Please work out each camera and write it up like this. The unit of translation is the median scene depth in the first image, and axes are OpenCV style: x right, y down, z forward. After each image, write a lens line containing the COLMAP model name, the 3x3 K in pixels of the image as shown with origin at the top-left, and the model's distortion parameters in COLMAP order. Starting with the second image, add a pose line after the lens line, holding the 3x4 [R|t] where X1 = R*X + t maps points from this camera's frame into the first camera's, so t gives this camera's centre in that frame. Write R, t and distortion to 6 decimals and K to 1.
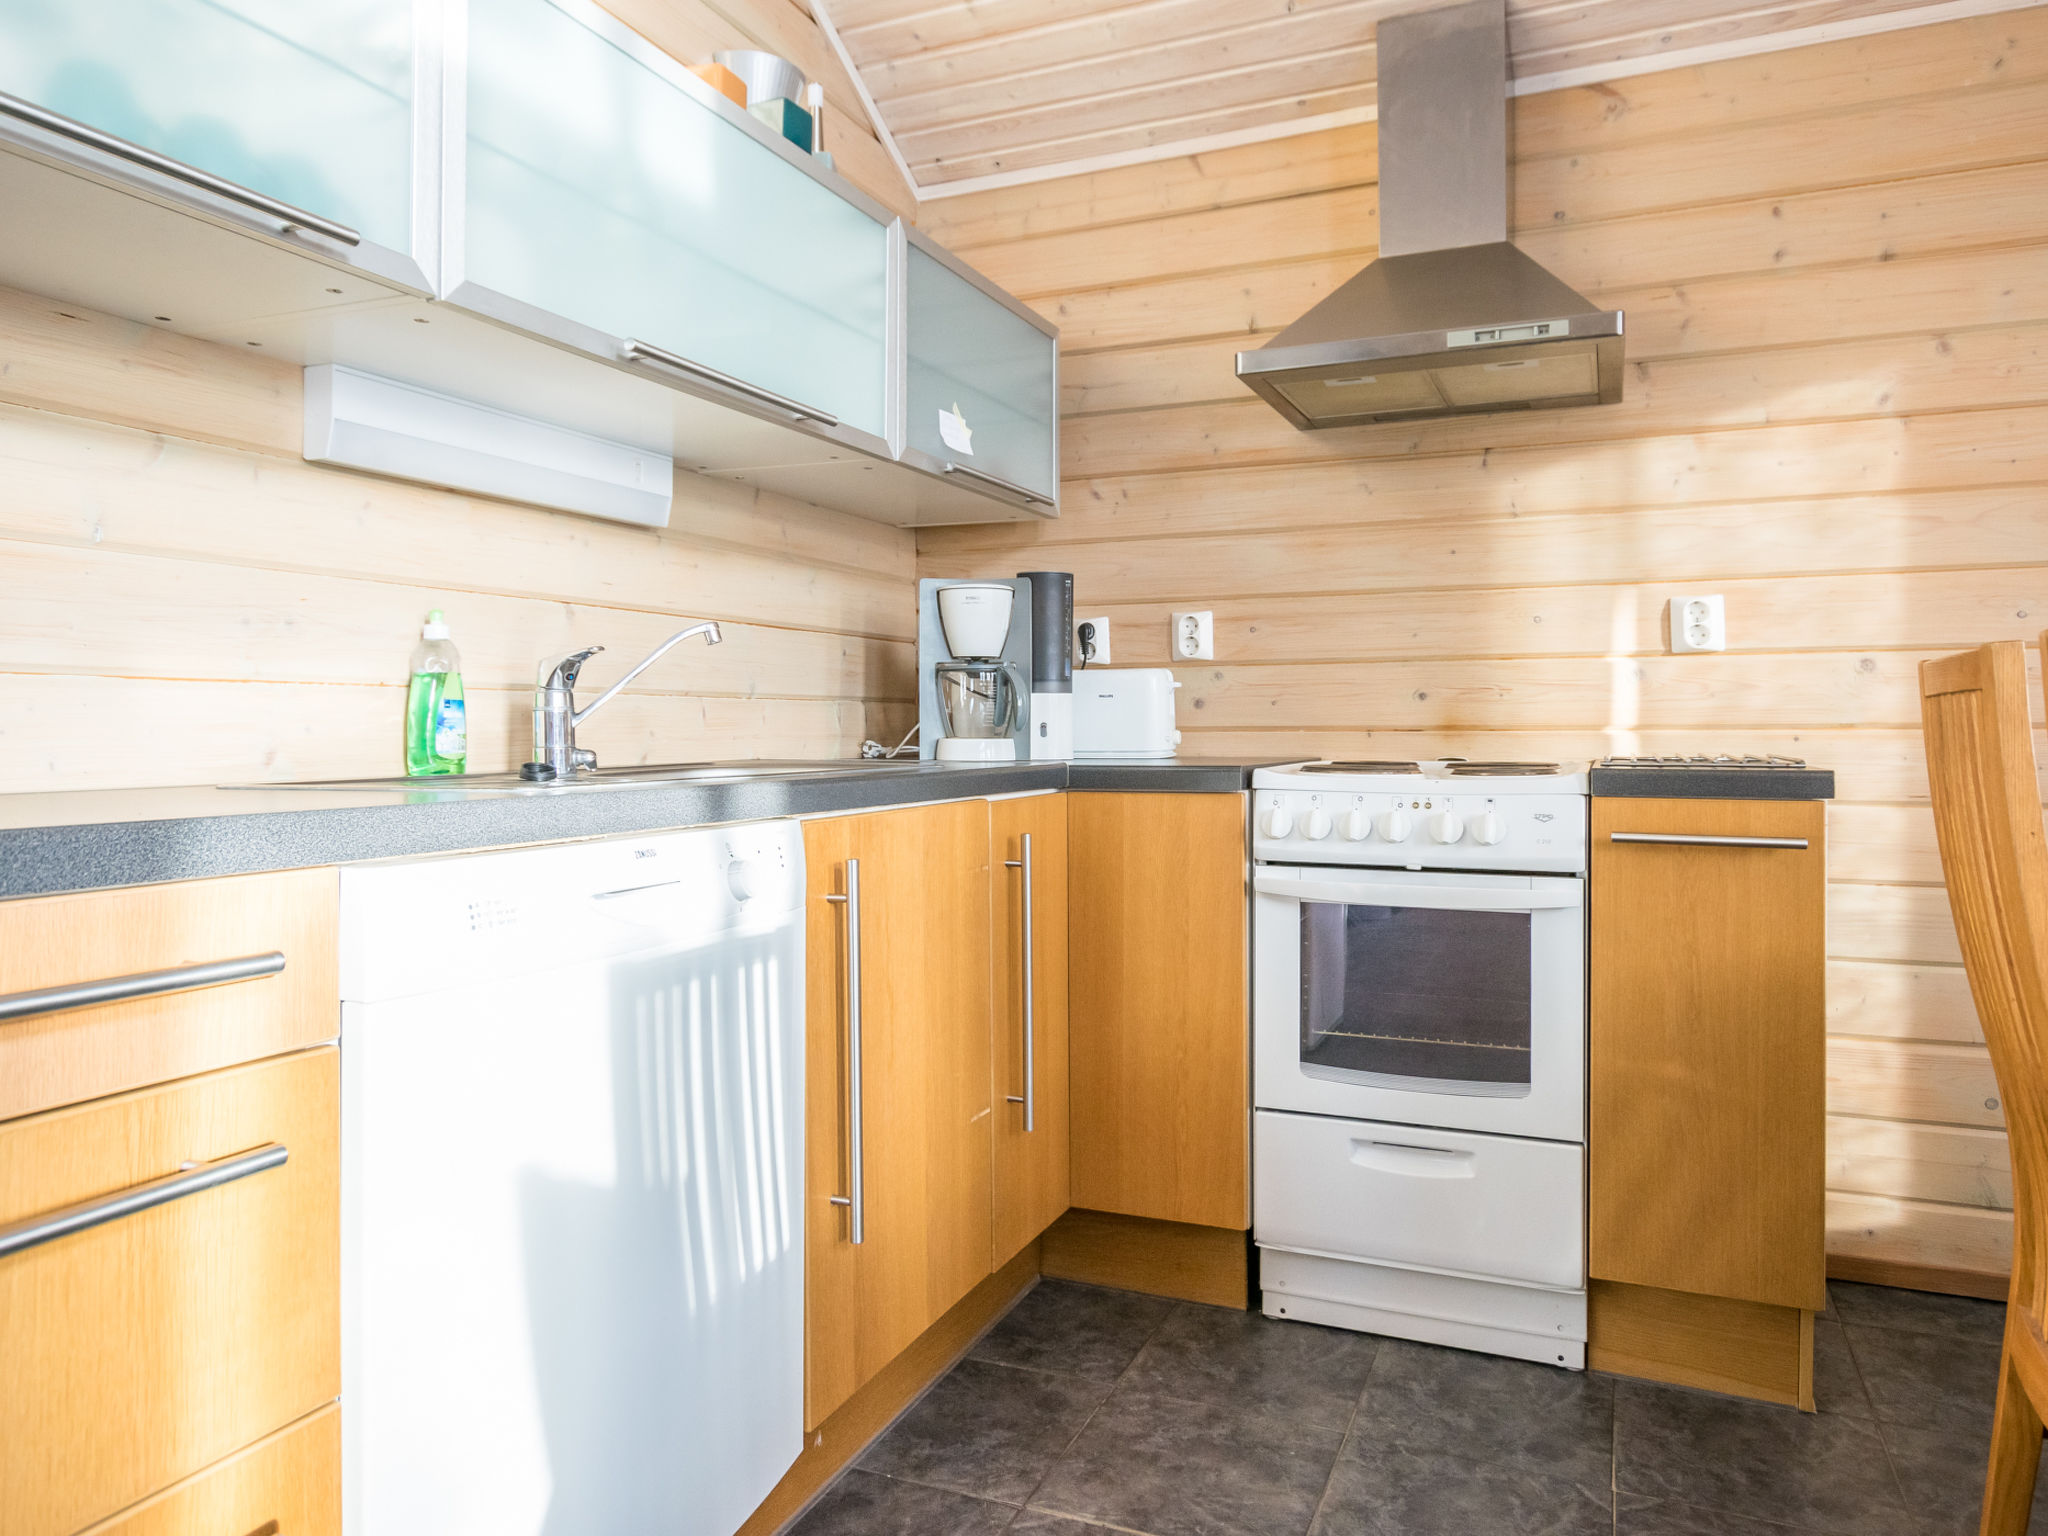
lens RADIAL K [[1392.8, 0, 1053.4], [0, 1392.8, 732.8], [0, 0, 1]] dist [-0.031451, 0.052501]
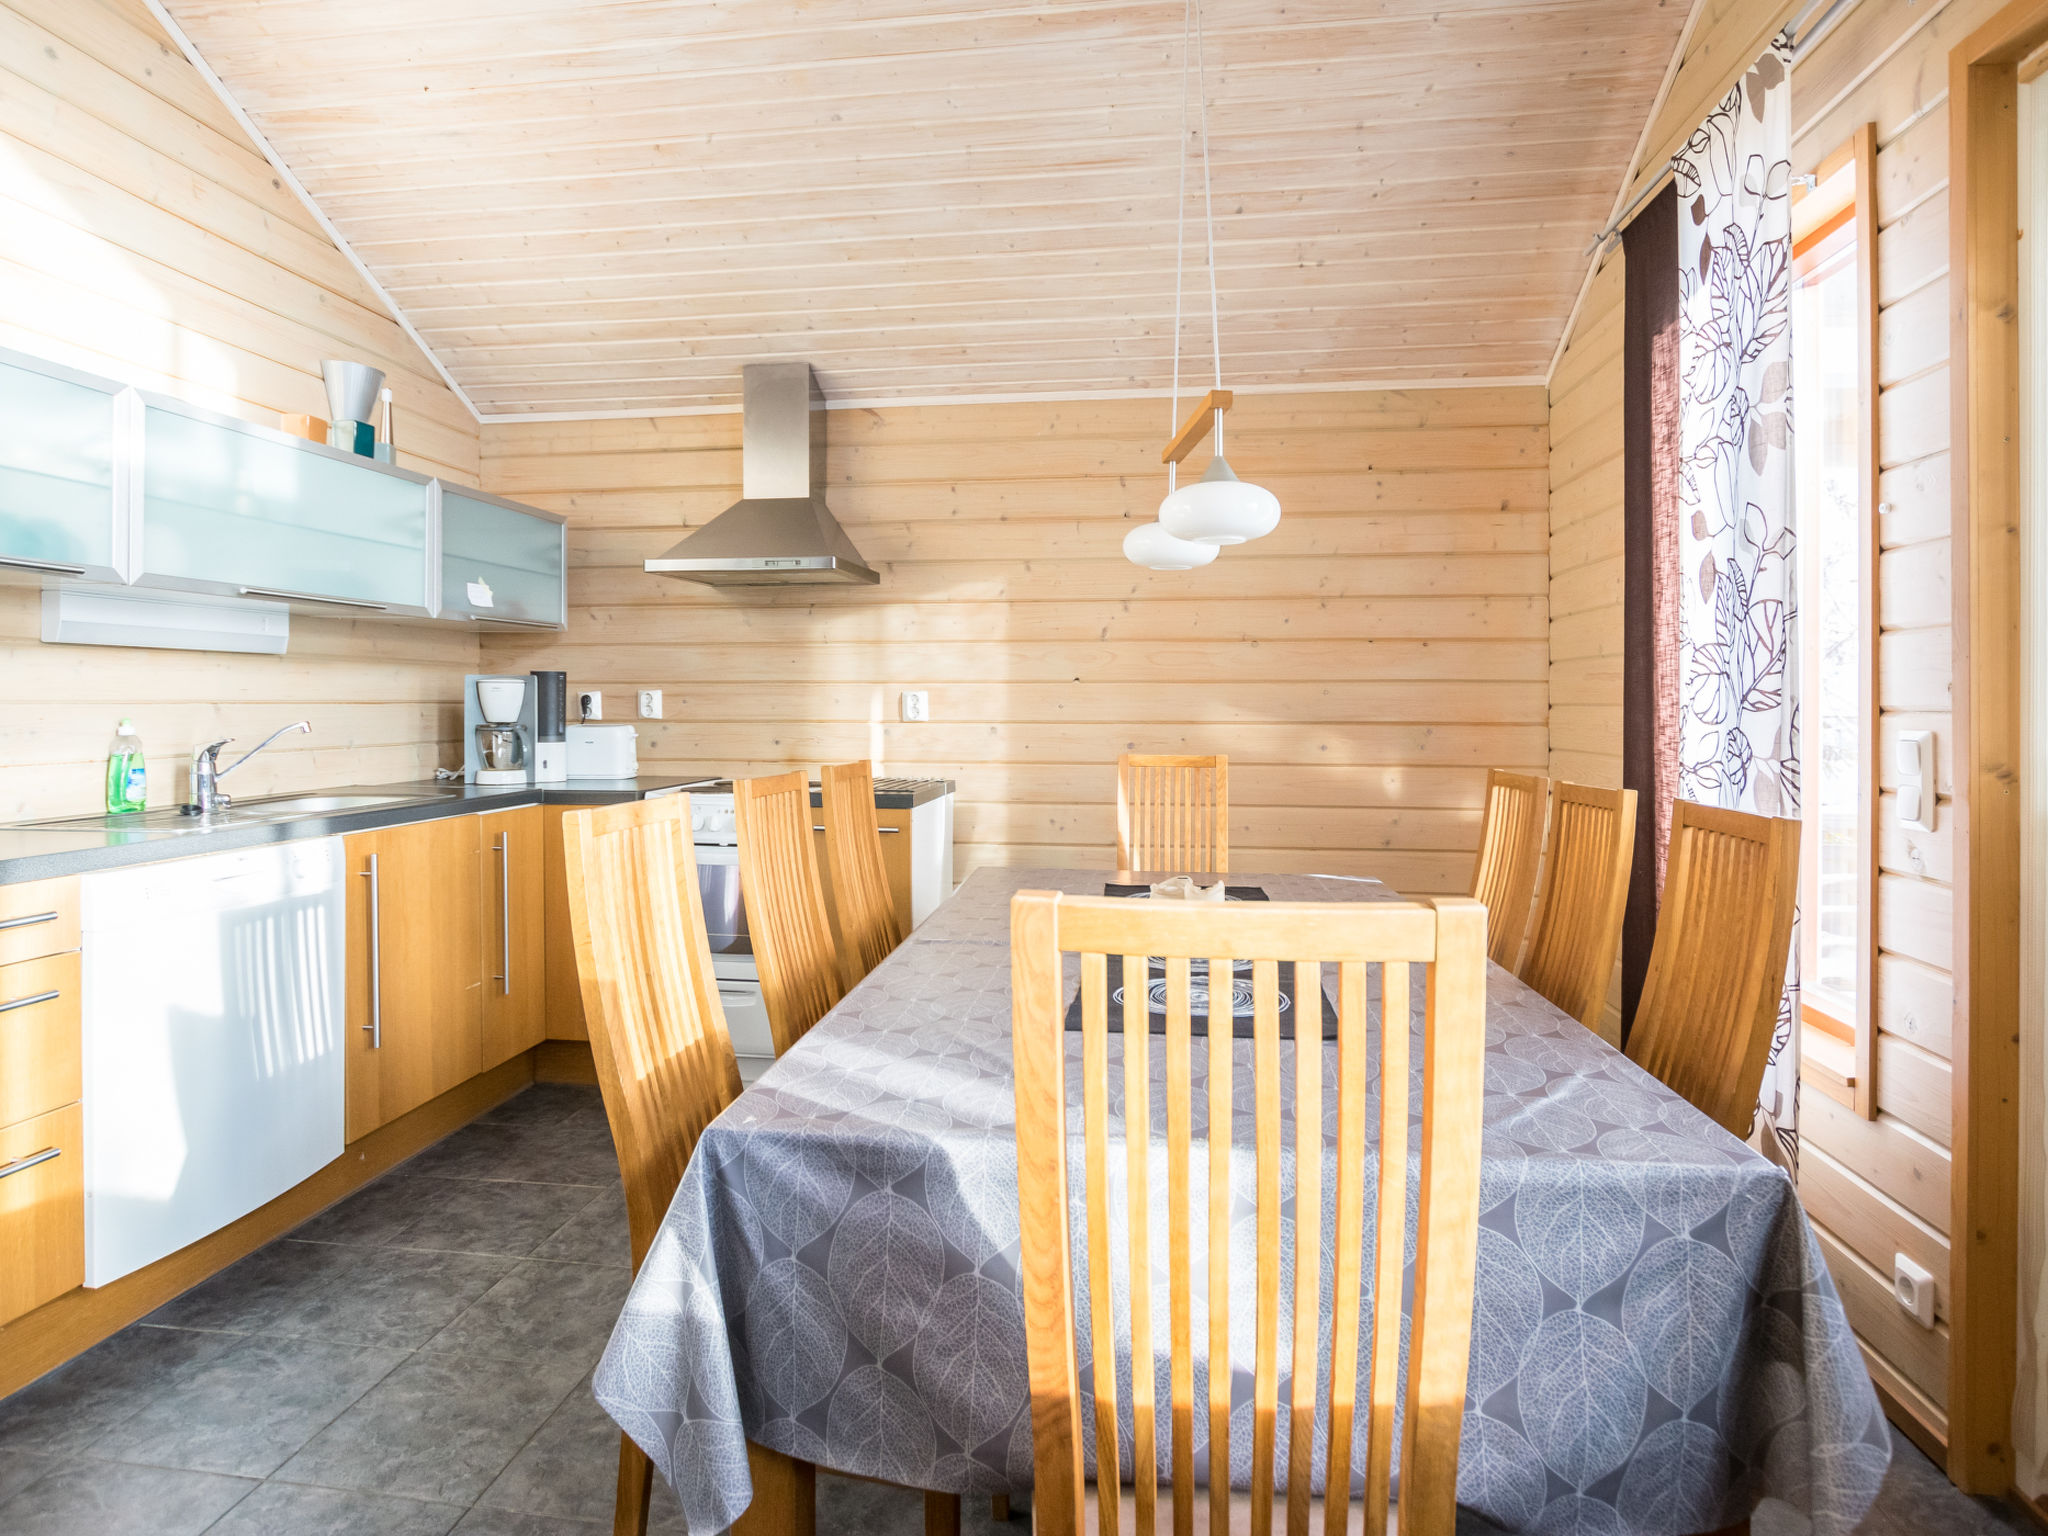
lens RADIAL K [[1123.1, 0, 1024.2], [0, 1123.1, 715.3], [0, 0, 1]] dist [-0.001928, -0.000656]
pose [[0.966577, 0.000535, 0.256375, 0.220119], [-0.002111, 0.999981, 0.005873, -0.075877], [-0.256367, -0.006218, 0.966560, -0.504031]]
